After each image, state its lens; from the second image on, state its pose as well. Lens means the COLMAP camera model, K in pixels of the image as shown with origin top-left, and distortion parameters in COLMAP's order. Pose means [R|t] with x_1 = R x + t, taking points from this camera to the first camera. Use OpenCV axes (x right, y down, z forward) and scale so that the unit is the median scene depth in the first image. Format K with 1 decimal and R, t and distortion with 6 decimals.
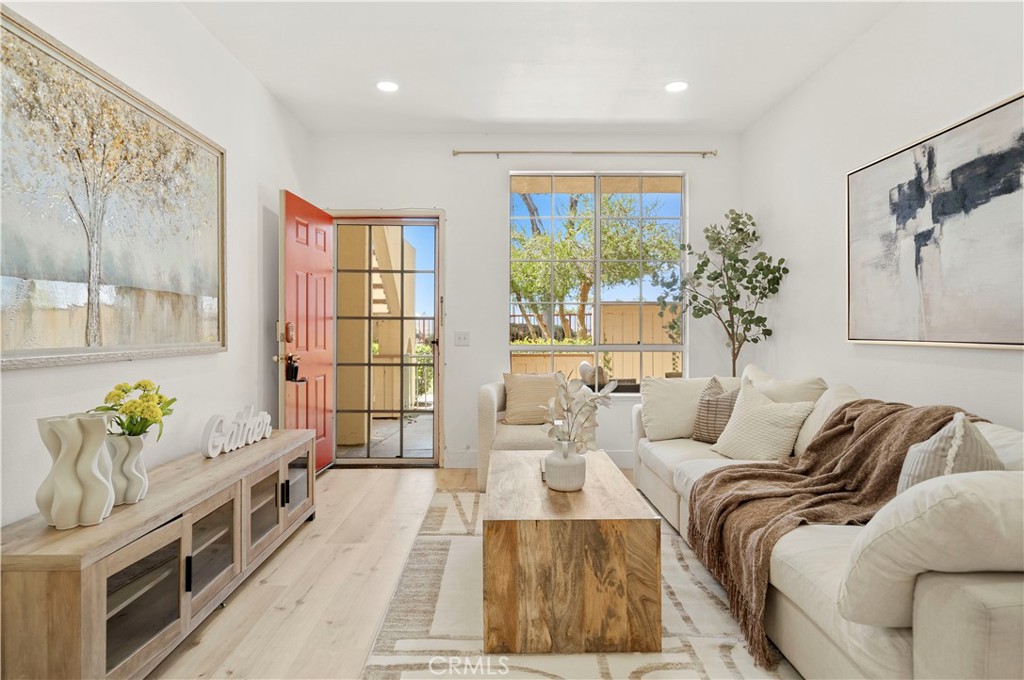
lens RADIAL K [[590.3, 0, 505.3], [0, 590.3, 330.8], [0, 0, 1]] dist [0.002591, -0.000747]
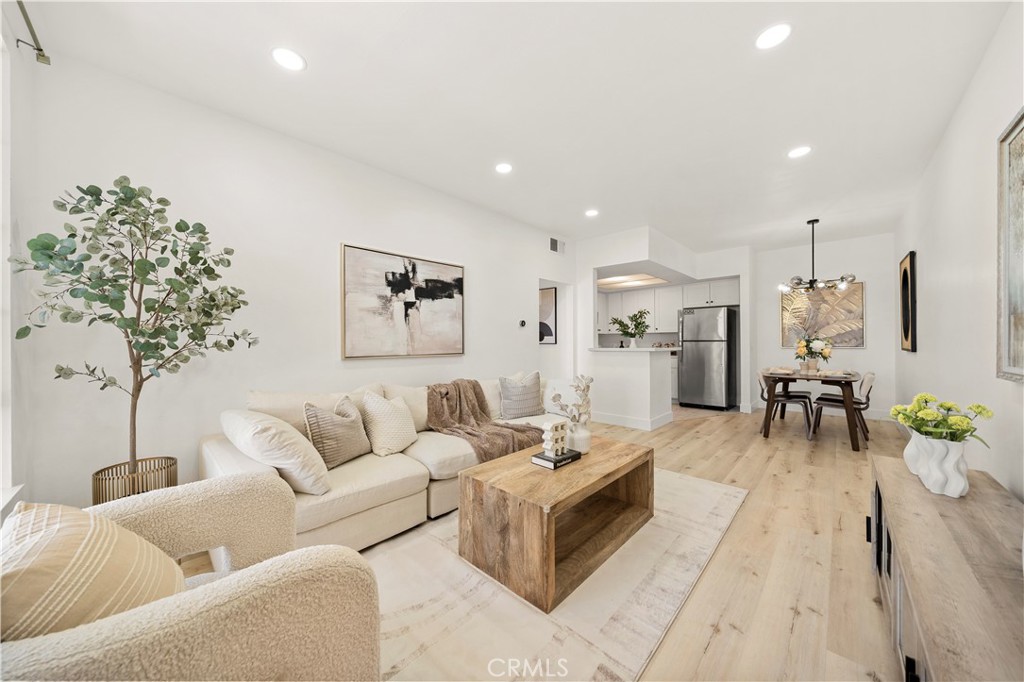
lens RADIAL K [[354.4, 0, 504.9], [0, 354.4, 341.0], [0, 0, 1]] dist [-0.002629, -0.000181]
pose [[-0.719891, 0.008486, 0.694036, -0.369753], [0.009707, 0.999951, -0.002158, -0.024939], [-0.694020, 0.005184, -0.719937, 1.611496]]
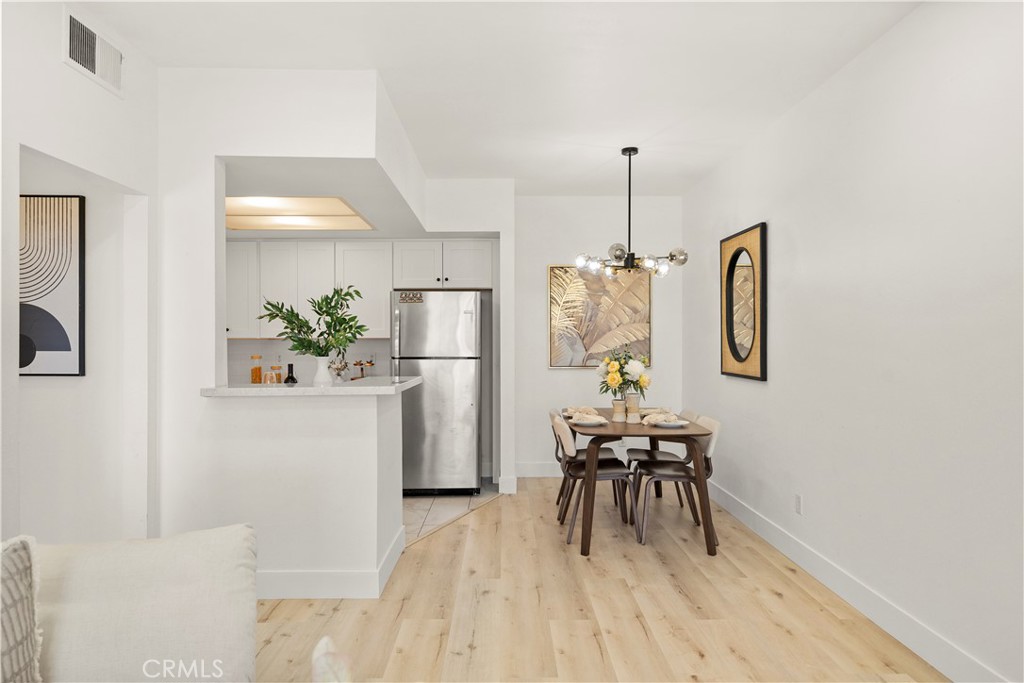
lens RADIAL K [[627.4, 0, 508.9], [0, 627.4, 343.5], [0, 0, 1]] dist [0.000950, 0.000962]
pose [[-0.999962, 0.002876, -0.008218, 0.065649], [0.002827, 0.999978, 0.006017, -0.072474], [0.008235, 0.005994, -0.999948, 1.090440]]
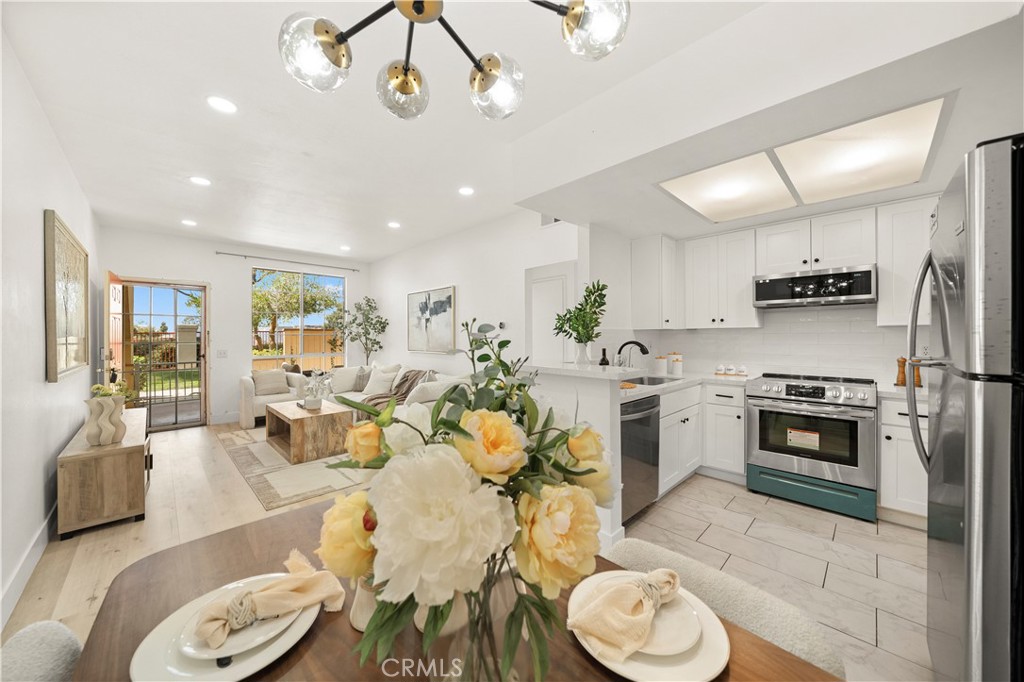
lens RADIAL K [[354.4, 0, 501.5], [0, 354.4, 336.4], [0, 0, 1]] dist [-0.002629, -0.000181]
pose [[0.723797, -0.000641, 0.690012, -0.354623], [0.005001, 0.999978, -0.004316, -0.054122], [-0.689995, 0.006575, 0.723785, -0.706807]]
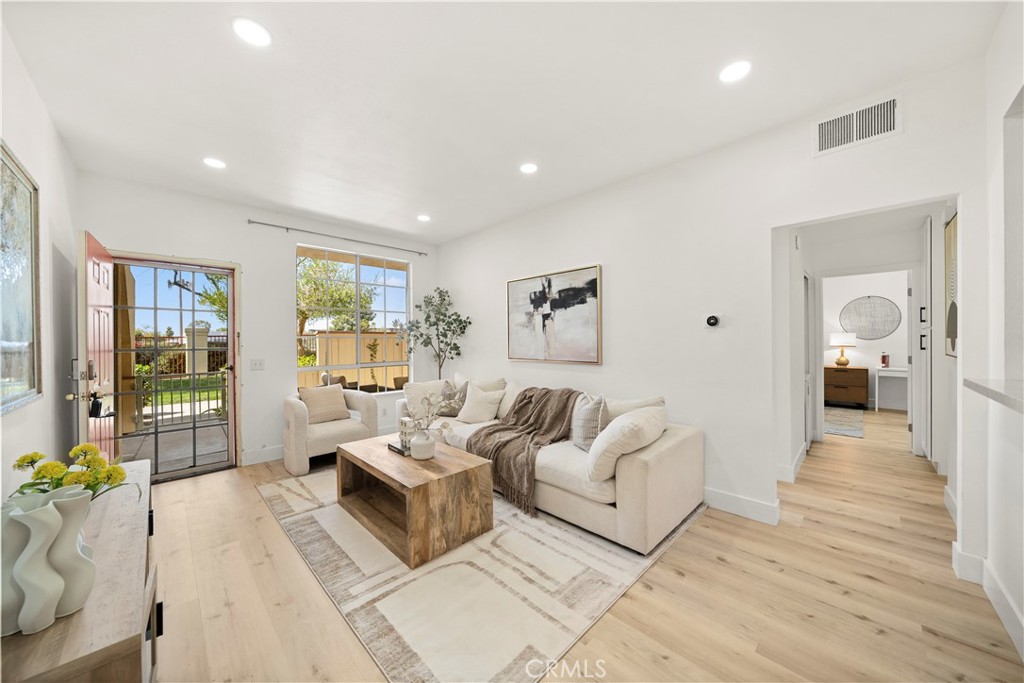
lens RADIAL K [[354.4, 0, 508.4], [0, 354.4, 342.2], [0, 0, 1]] dist [-0.002629, -0.000181]
pose [[0.722514, -0.007360, 0.691317, -0.370117], [0.008336, 0.999963, 0.001933, -0.056865], [-0.691306, 0.004366, 0.722549, 0.081006]]
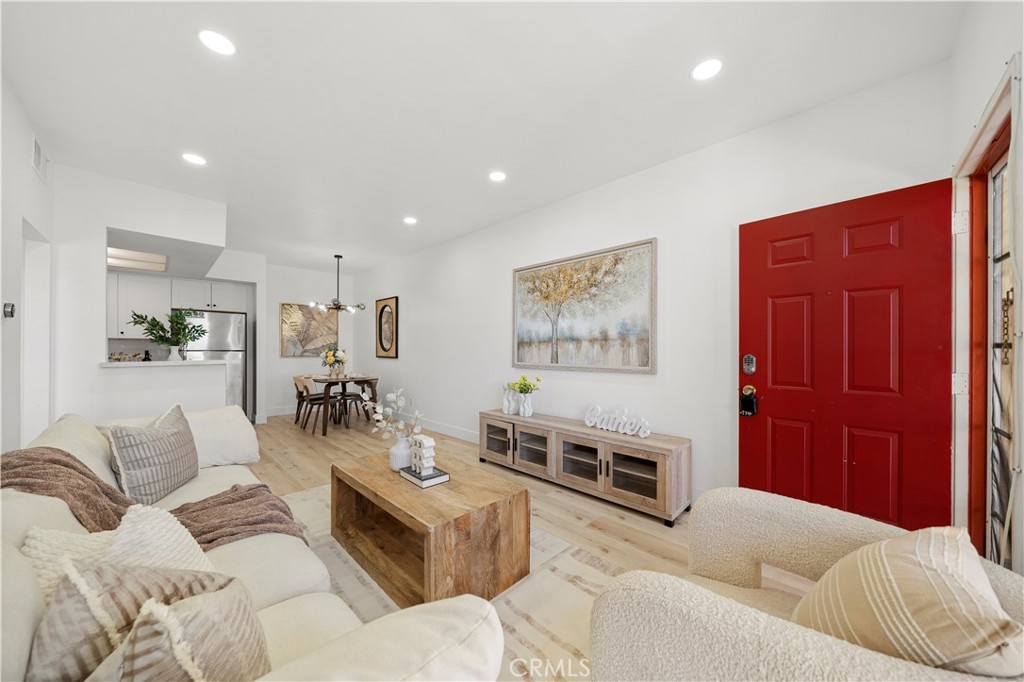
lens RADIAL K [[354.4, 0, 513.0], [0, 354.4, 349.3], [0, 0, 1]] dist [-0.002629, -0.000181]
pose [[-0.703992, 0.000315, -0.710208, 0.480991], [-0.002237, 0.999994, 0.002660, -0.033974], [0.710205, 0.003461, -0.703987, 1.621013]]
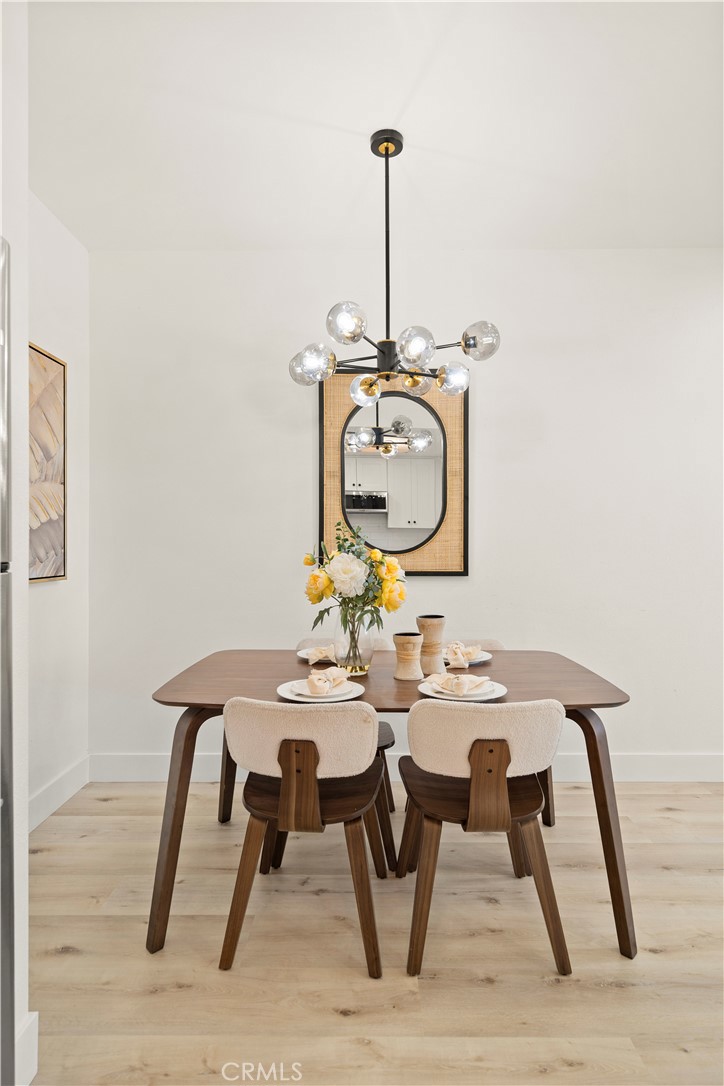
lens RADIAL K [[581.8, 0, 359.7], [0, 581.8, 542.0], [0, 0, 1]] dist [-0.002711, 0.002123]
pose [[0.002272, 0.001588, -0.999996, 0.511902], [-0.000796, 0.999998, 0.001586, -0.036998], [0.999997, 0.000792, 0.002273, -0.595211]]
